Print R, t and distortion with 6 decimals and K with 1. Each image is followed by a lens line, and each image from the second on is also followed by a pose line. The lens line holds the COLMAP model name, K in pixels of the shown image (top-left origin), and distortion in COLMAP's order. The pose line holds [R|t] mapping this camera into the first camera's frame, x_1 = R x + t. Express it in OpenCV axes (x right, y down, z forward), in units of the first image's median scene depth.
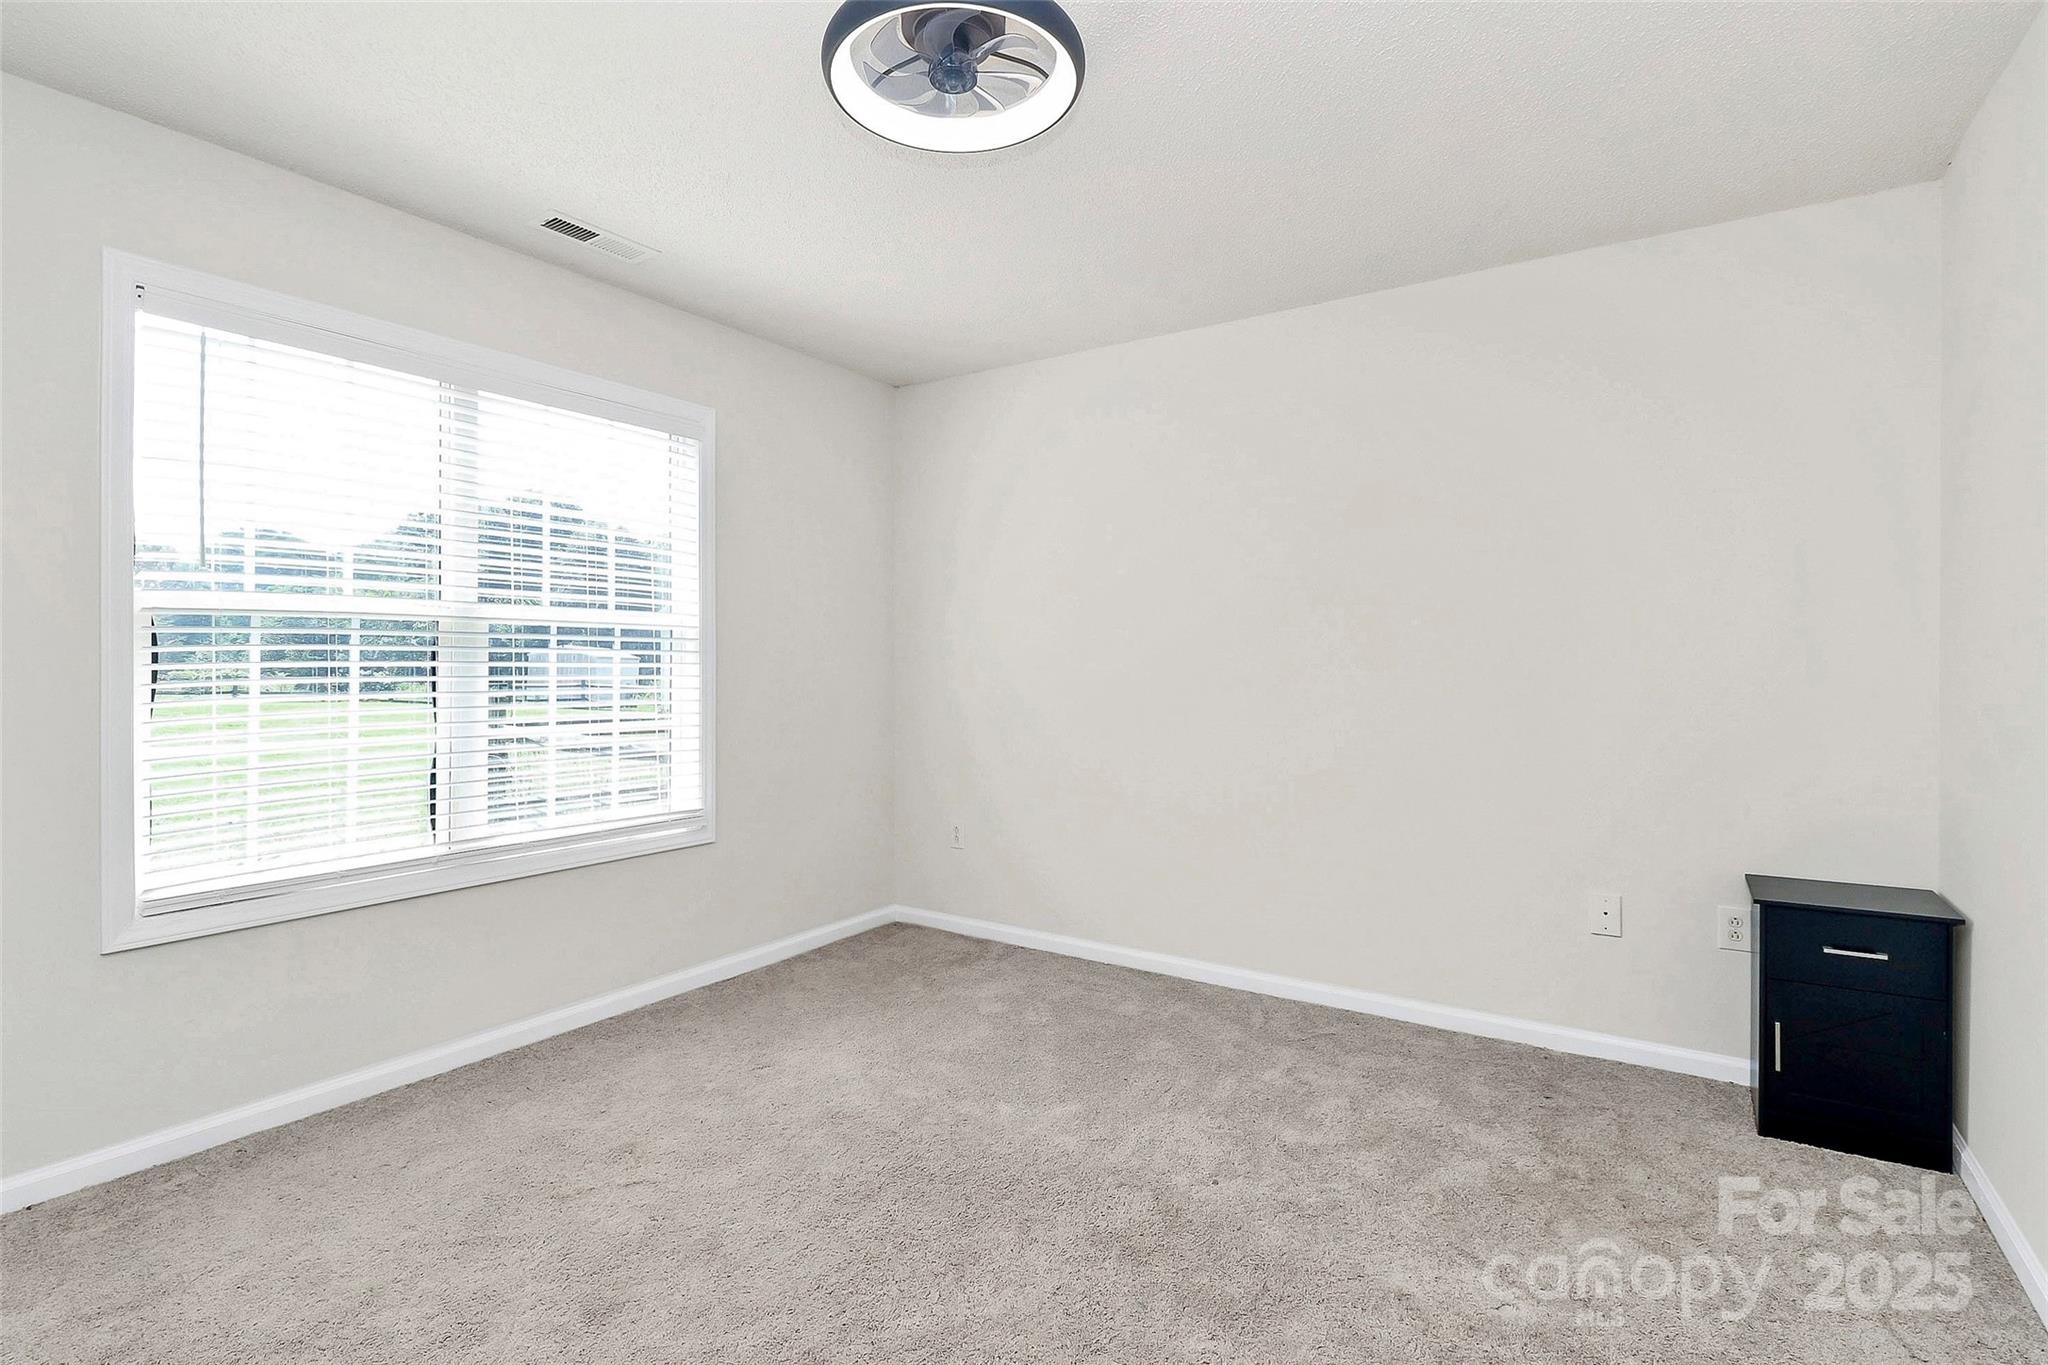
lens RADIAL K [[970.1, 0, 1039.4], [0, 970.1, 668.3], [0, 0, 1]] dist [0.004646, -0.012785]
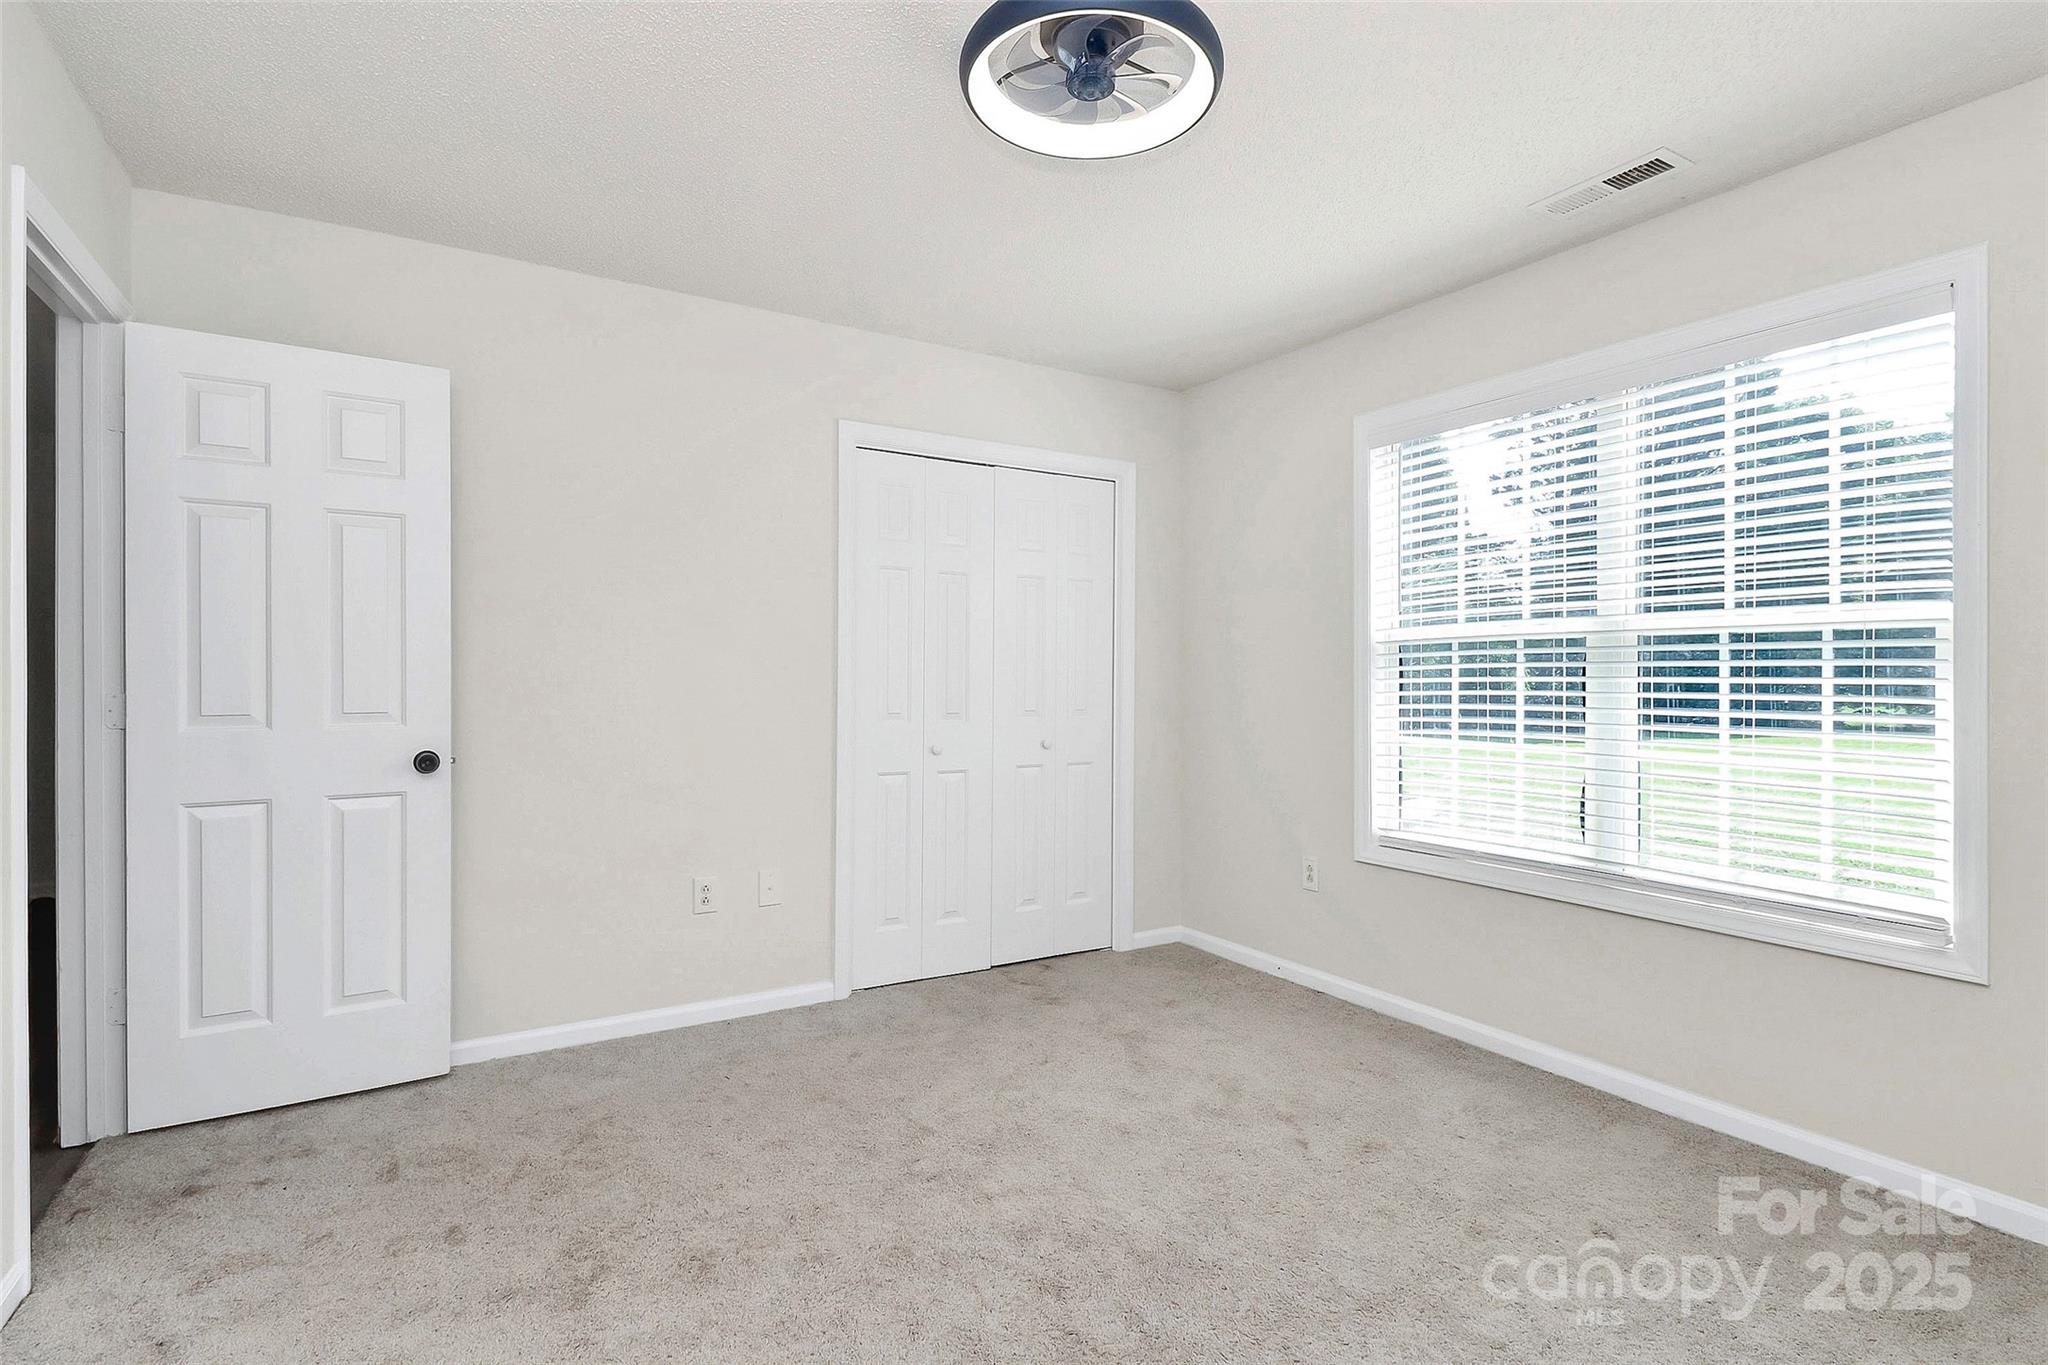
lens RADIAL K [[970.1, 0, 1013.2], [0, 970.1, 682.3], [0, 0, 1]] dist [0.004646, -0.012785]
pose [[-0.446571, 0.005234, -0.894733, 0.561472], [-0.004461, 0.999957, 0.008077, -0.006839], [0.894737, 0.007599, -0.446528, 0.938117]]
